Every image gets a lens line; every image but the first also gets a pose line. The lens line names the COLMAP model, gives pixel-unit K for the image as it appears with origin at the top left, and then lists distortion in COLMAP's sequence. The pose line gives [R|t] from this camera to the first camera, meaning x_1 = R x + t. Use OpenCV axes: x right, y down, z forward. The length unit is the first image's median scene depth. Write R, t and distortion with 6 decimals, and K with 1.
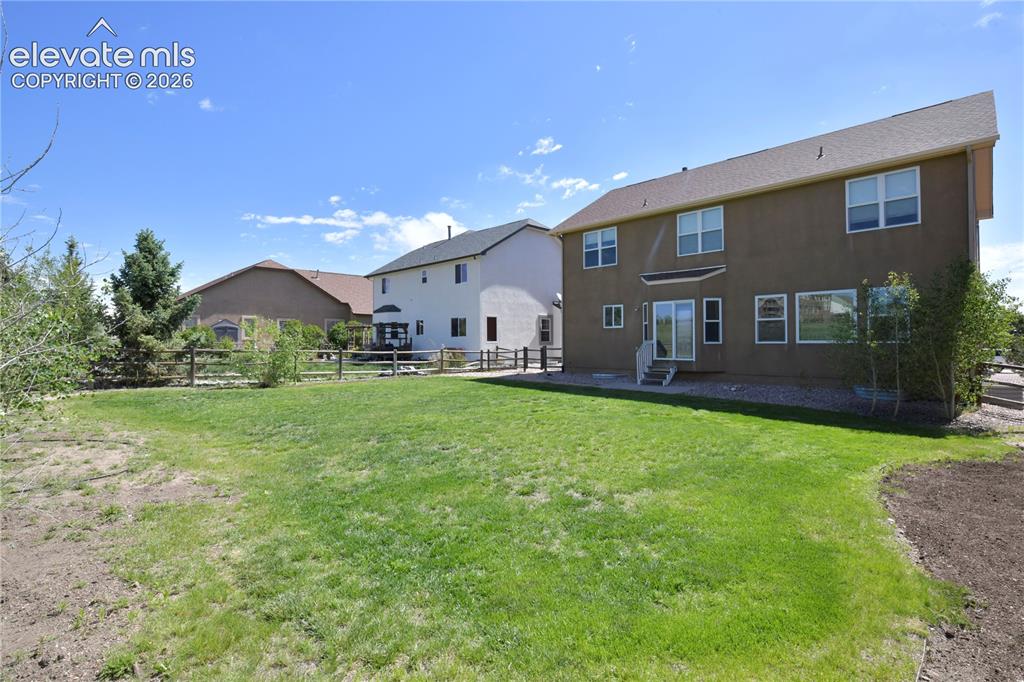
lens RADIAL K [[487.9, 0, 512.2], [0, 487.9, 337.2], [0, 0, 1]] dist [-0.003781, 0.000204]
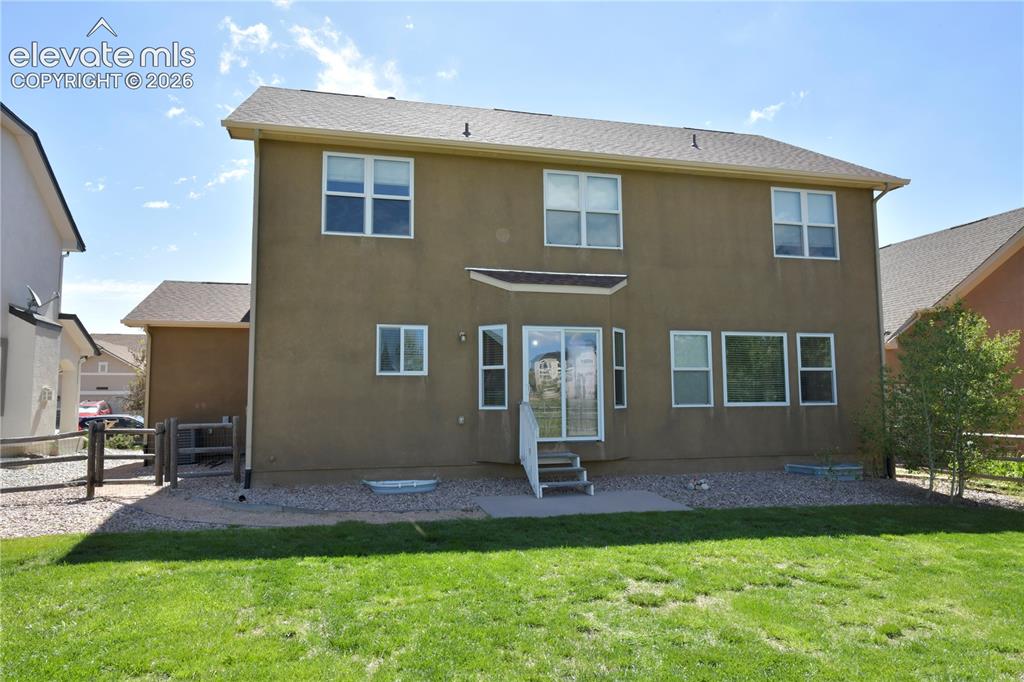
lens RADIAL K [[684.8, 0, 505.7], [0, 684.8, 337.0], [0, 0, 1]] dist [0.006964, 0.000555]
pose [[0.508924, 0.082661, 0.856834, -0.319338], [-0.002775, 0.995531, -0.094393, 0.006106], [-0.860807, 0.045662, 0.506879, 0.654652]]
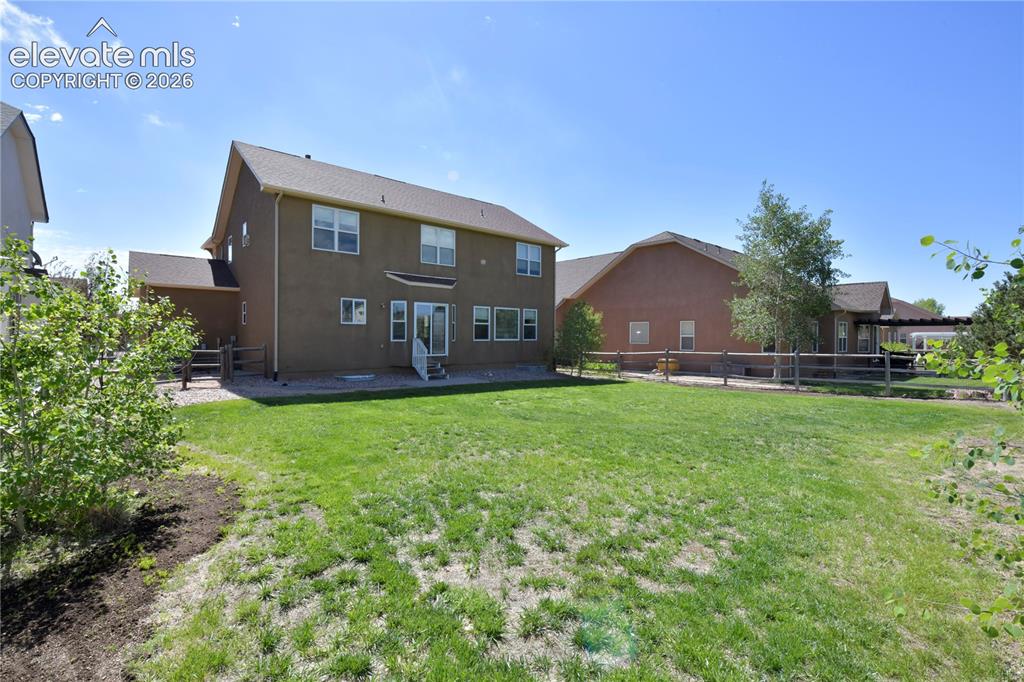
lens RADIAL K [[459.2, 0, 505.3], [0, 459.2, 342.8], [0, 0, 1]] dist [0.016455, 0.000284]
pose [[0.080327, -0.006388, 0.996748, -0.680686], [-0.013924, 0.999875, 0.007531, 0.006140], [-0.996671, -0.014484, 0.080228, 0.718528]]
